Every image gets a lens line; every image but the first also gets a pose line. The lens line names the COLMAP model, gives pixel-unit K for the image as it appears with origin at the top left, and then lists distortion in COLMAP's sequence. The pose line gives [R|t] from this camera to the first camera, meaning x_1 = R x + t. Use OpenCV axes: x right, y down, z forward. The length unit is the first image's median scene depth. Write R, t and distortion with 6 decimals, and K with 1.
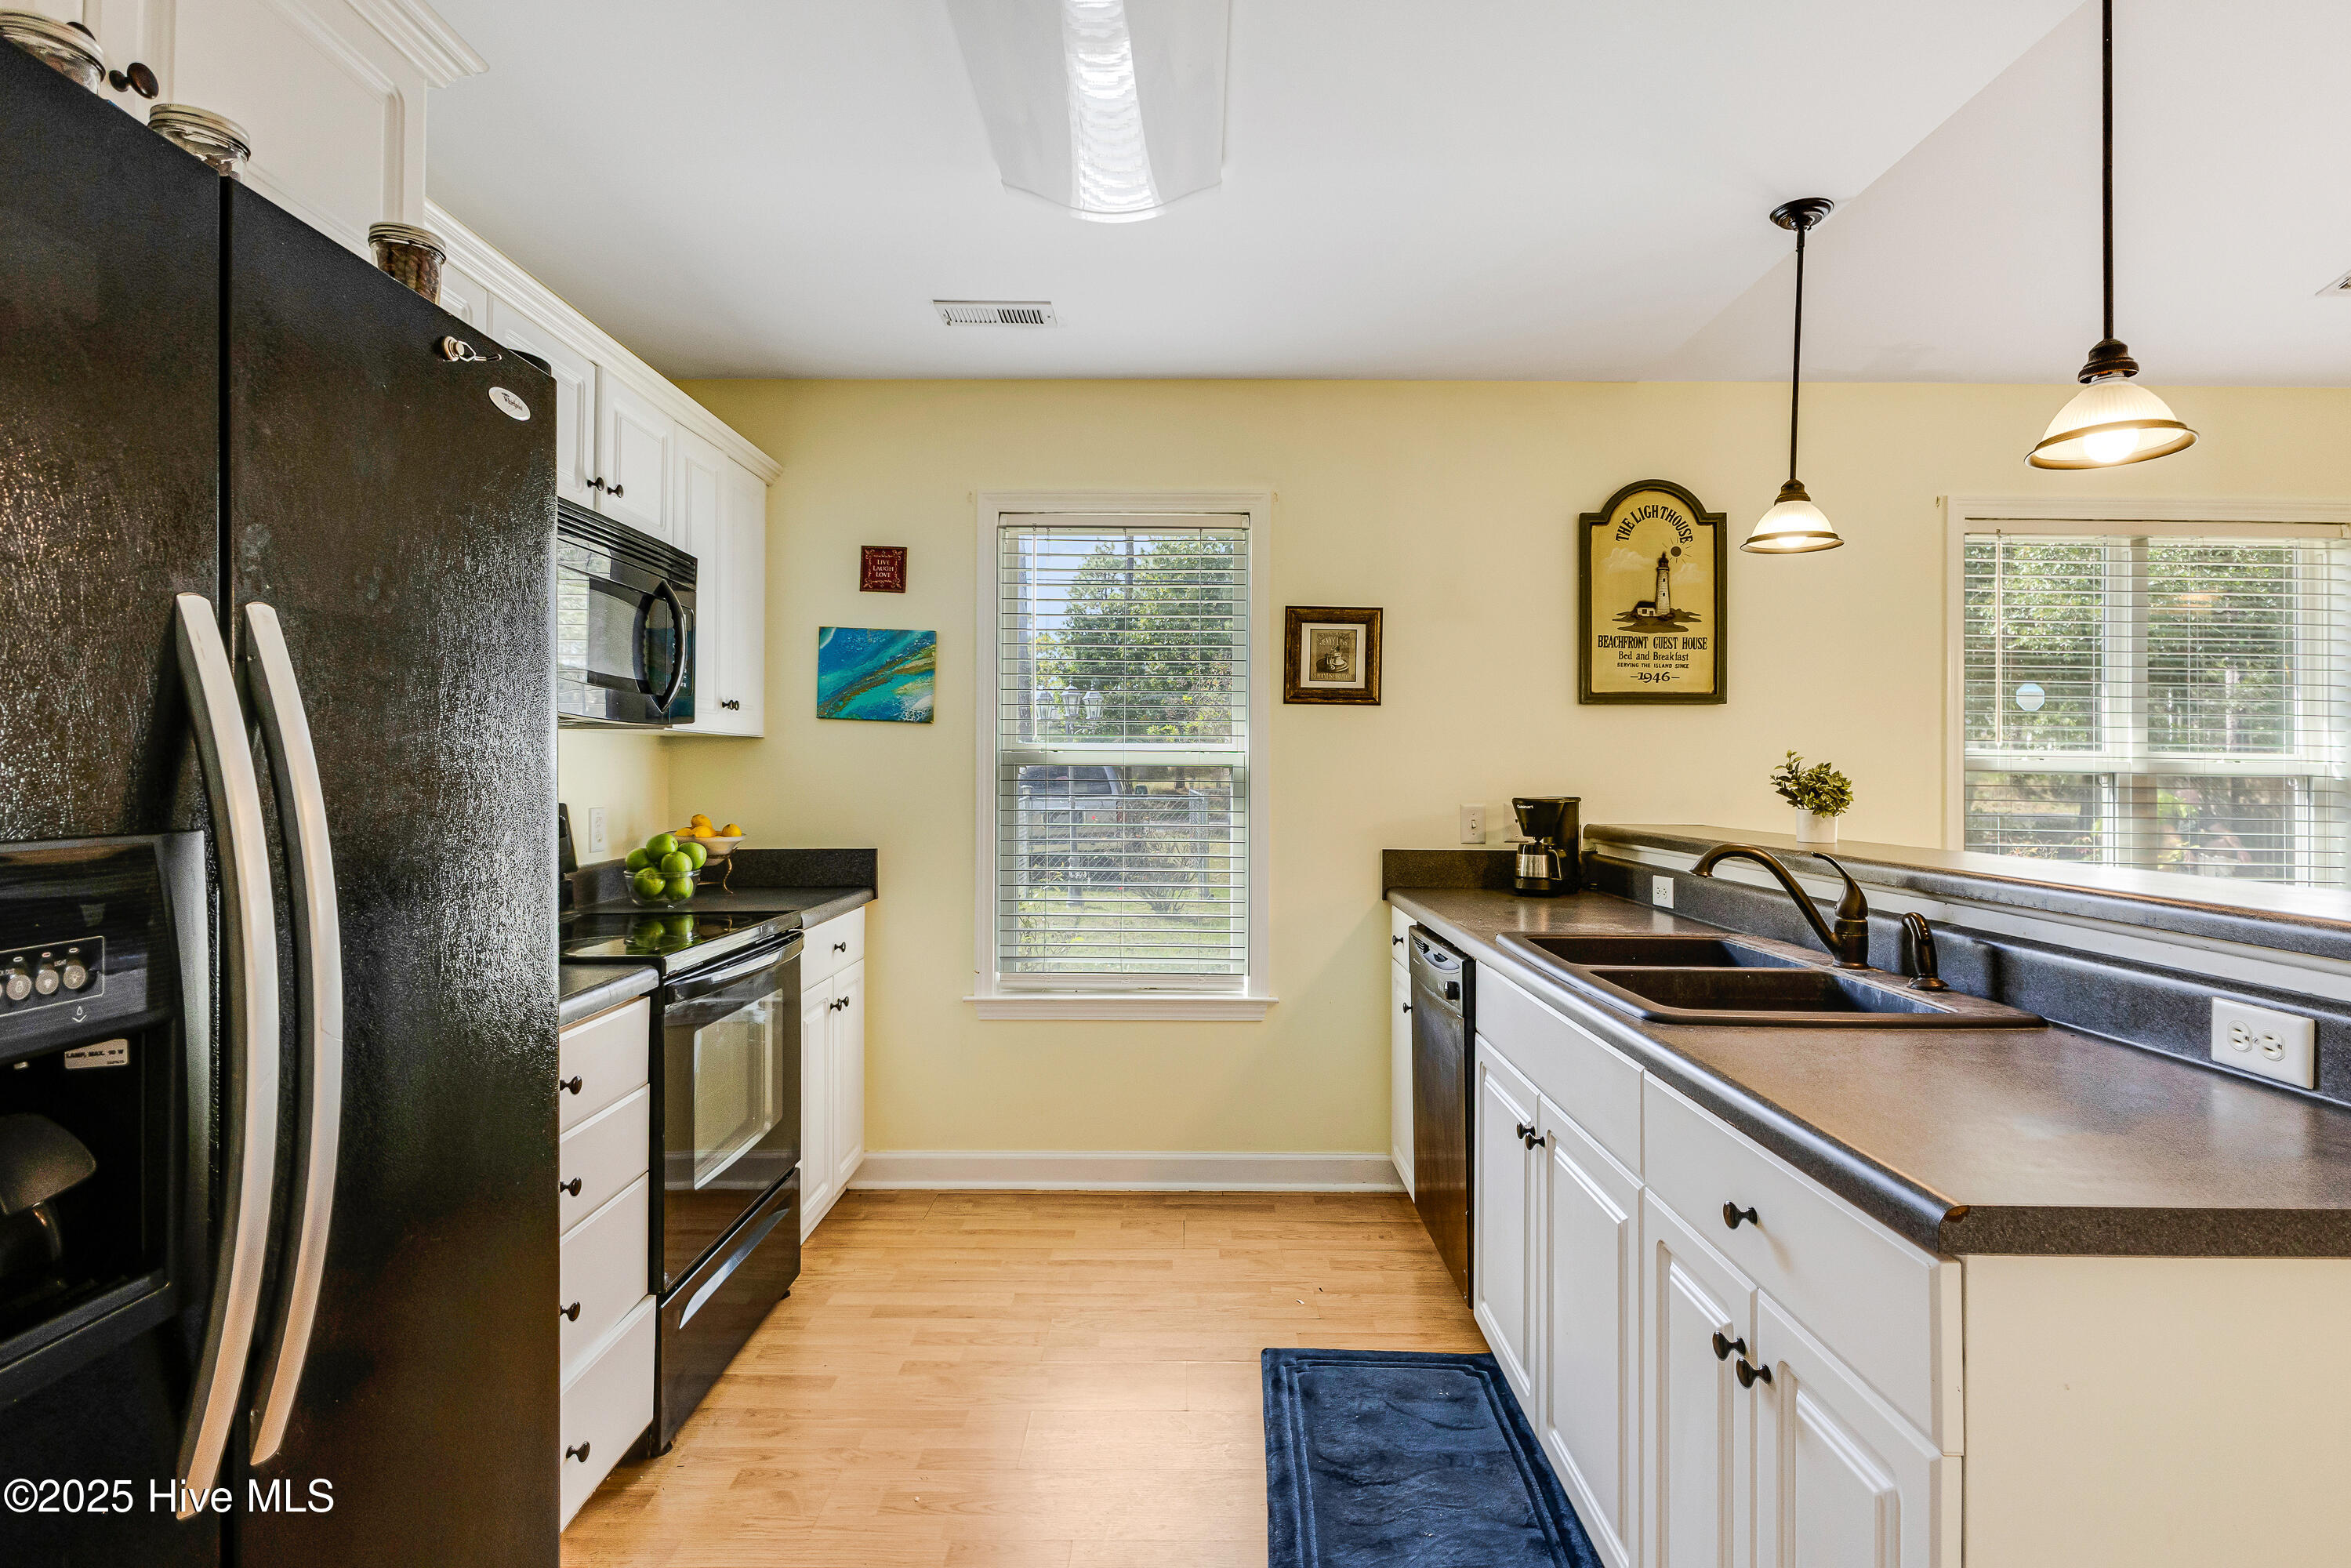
lens RADIAL K [[1158.1, 0, 1169.0], [0, 1158.1, 758.5], [0, 0, 1]] dist [-0.011020, 0.000409]
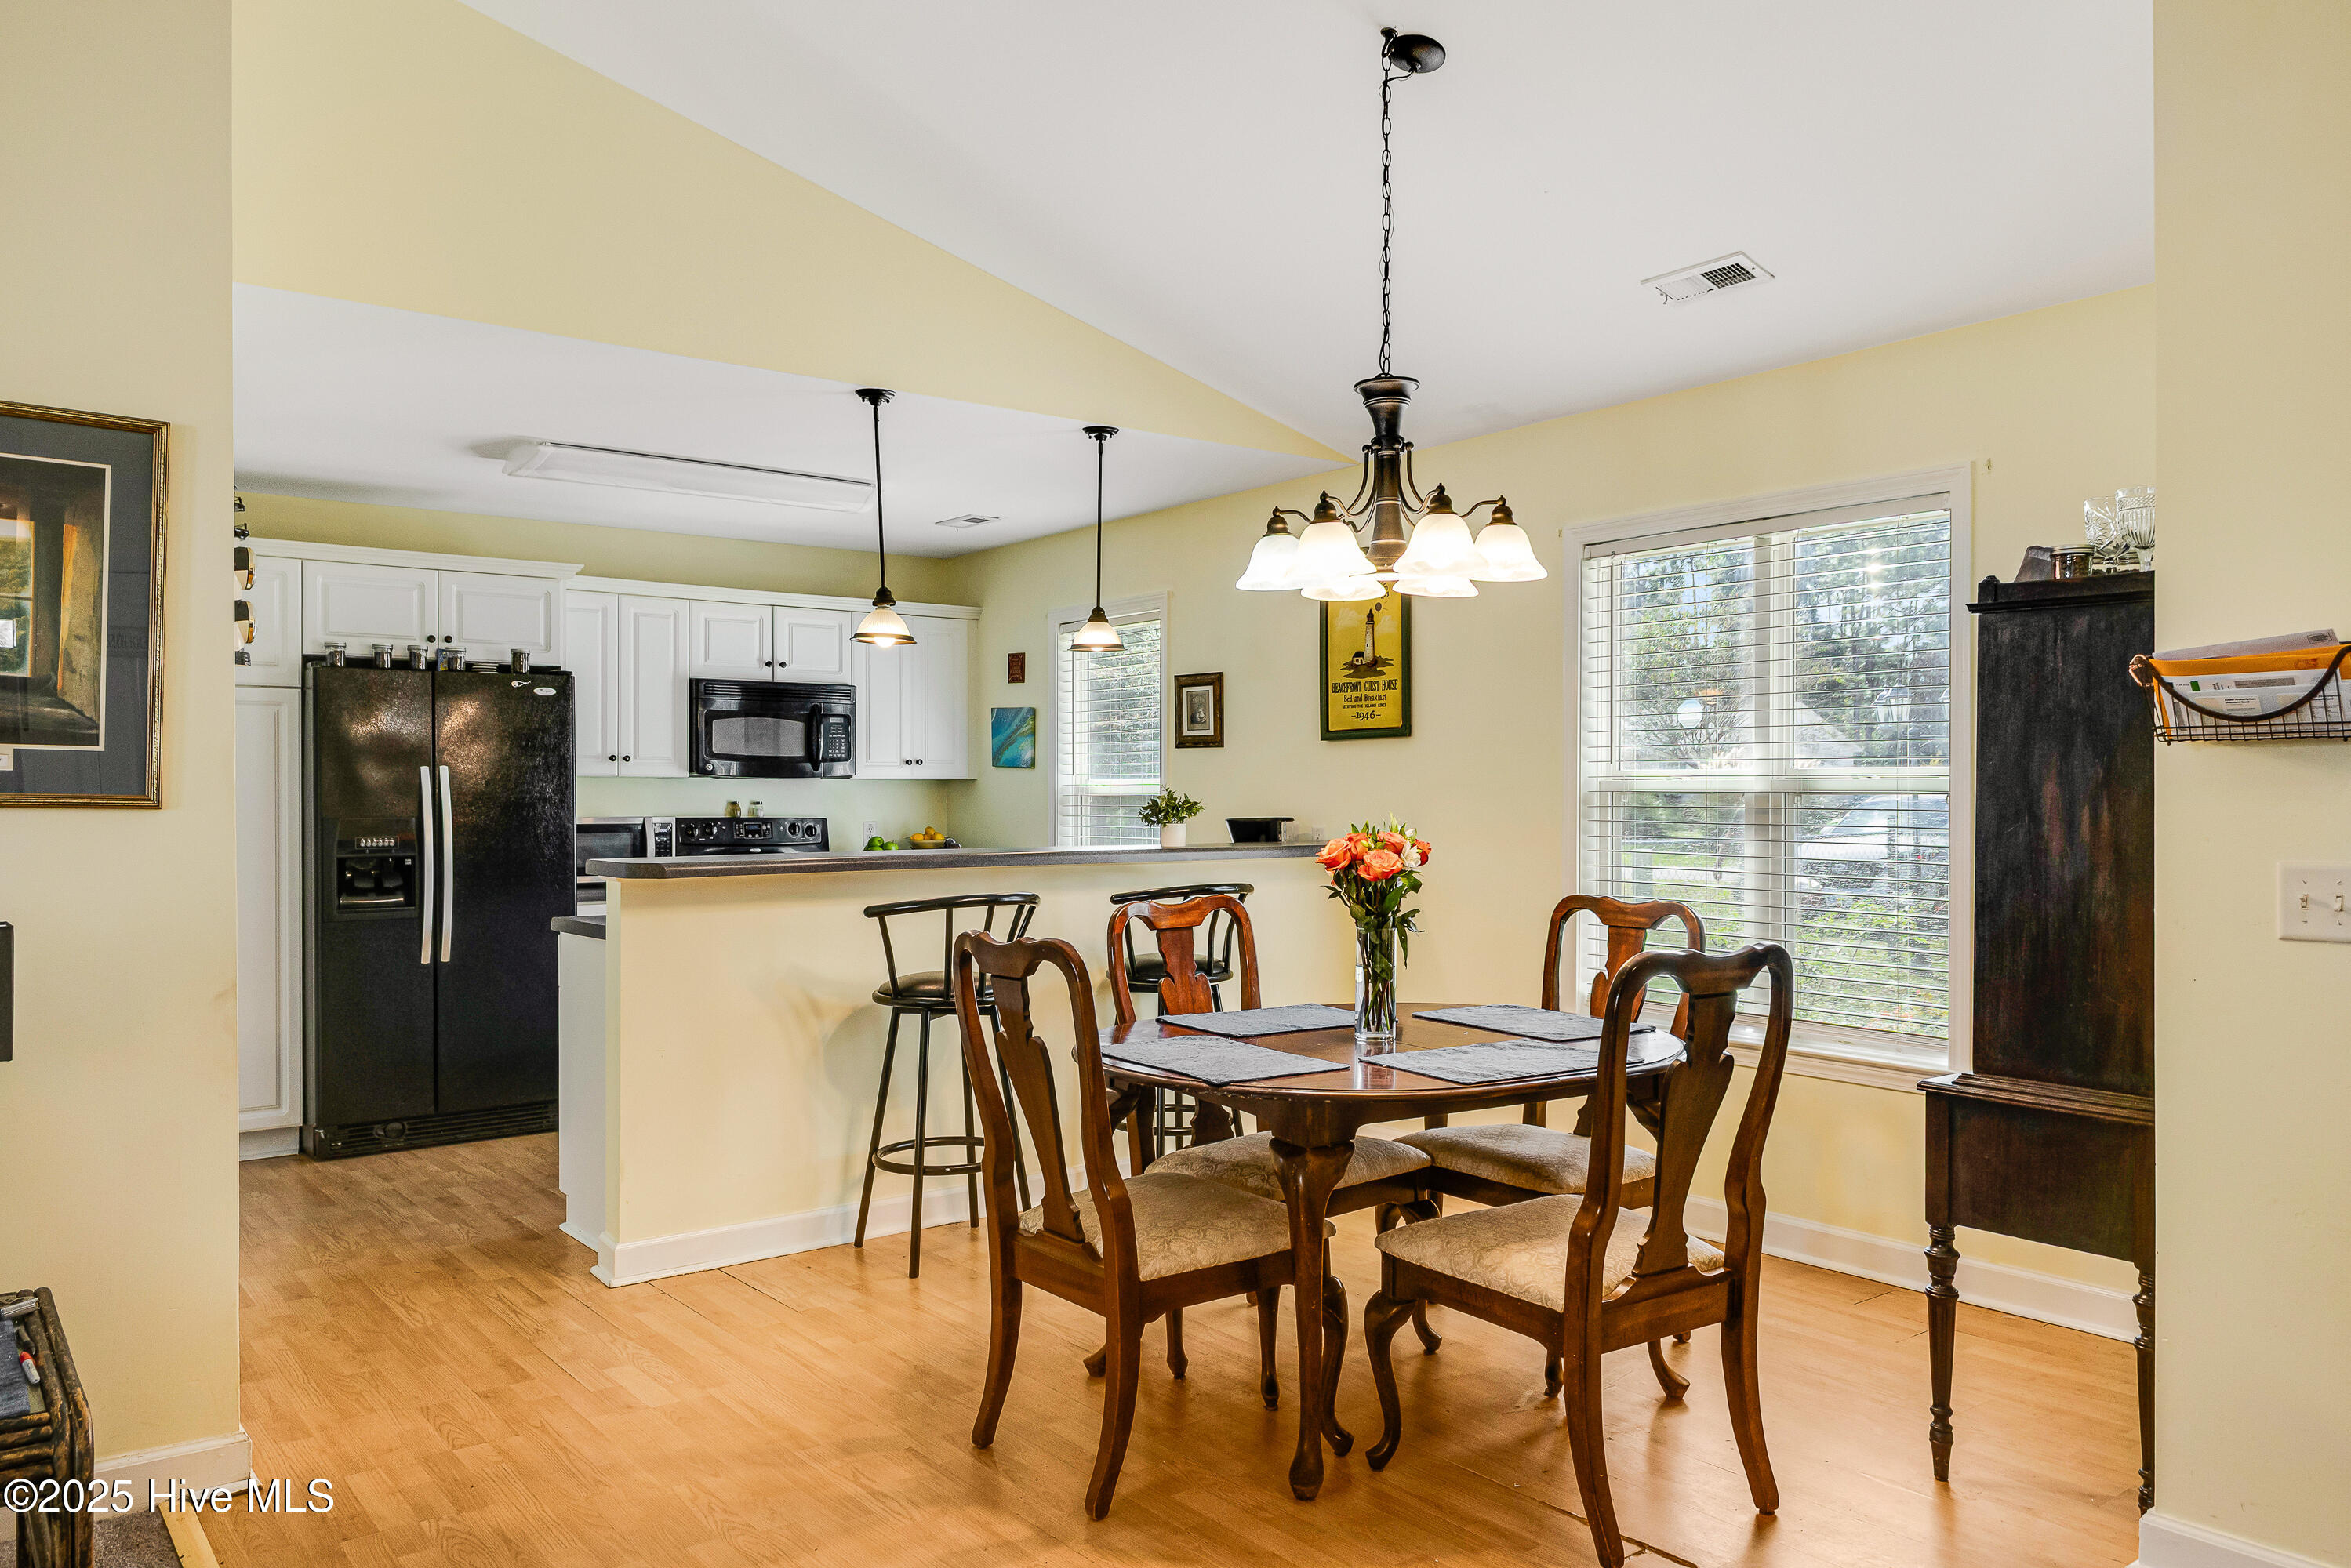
lens RADIAL K [[1670.4, 0, 1182.1], [0, 1670.4, 789.7], [0, 0, 1]] dist [0.005680, -0.004676]
pose [[0.619561, -0.012008, -0.784857, 1.636344], [0.017613, 0.999844, -0.001394, 0.004207], [0.784751, -0.012960, 0.619676, -0.202382]]
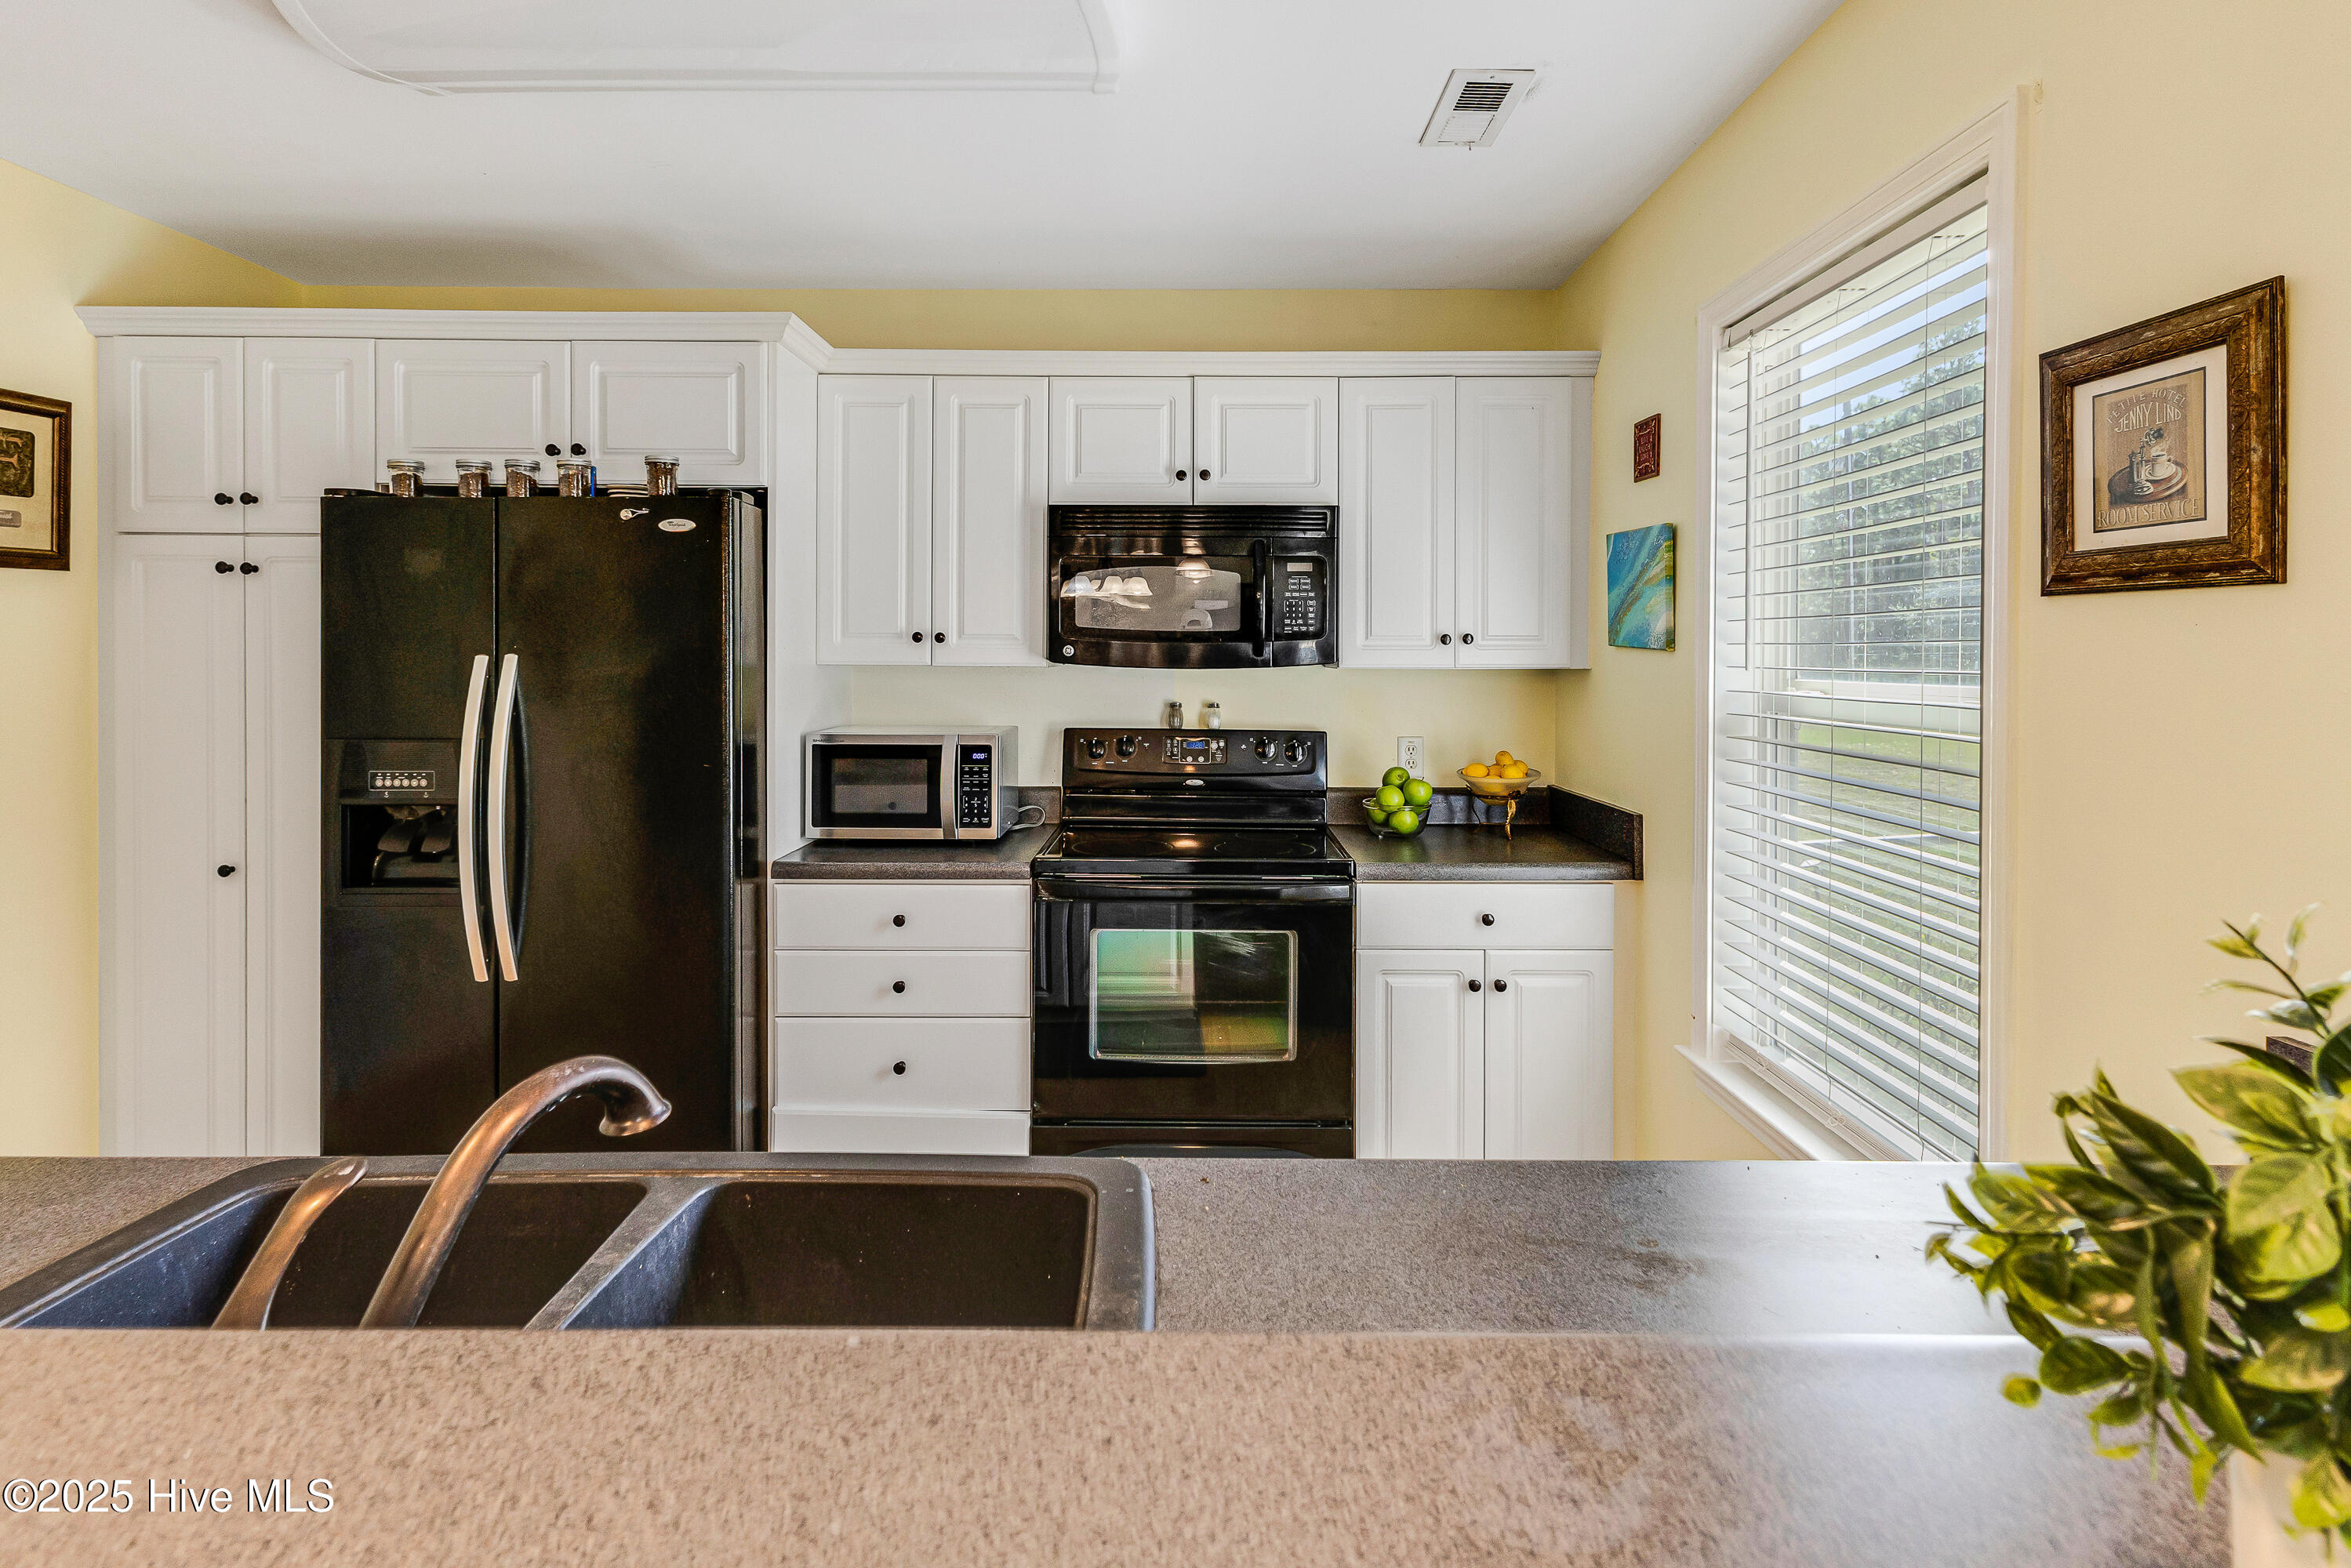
lens RADIAL K [[1131.9, 0, 1186.0], [0, 1131.9, 661.0], [0, 0, 1]] dist [0.002916, 0.000378]
pose [[0.007814, -0.001305, -0.999969, 0.497967], [0.011371, 0.999935, -0.001216, -0.027164], [0.999905, -0.011361, 0.007828, 0.695809]]
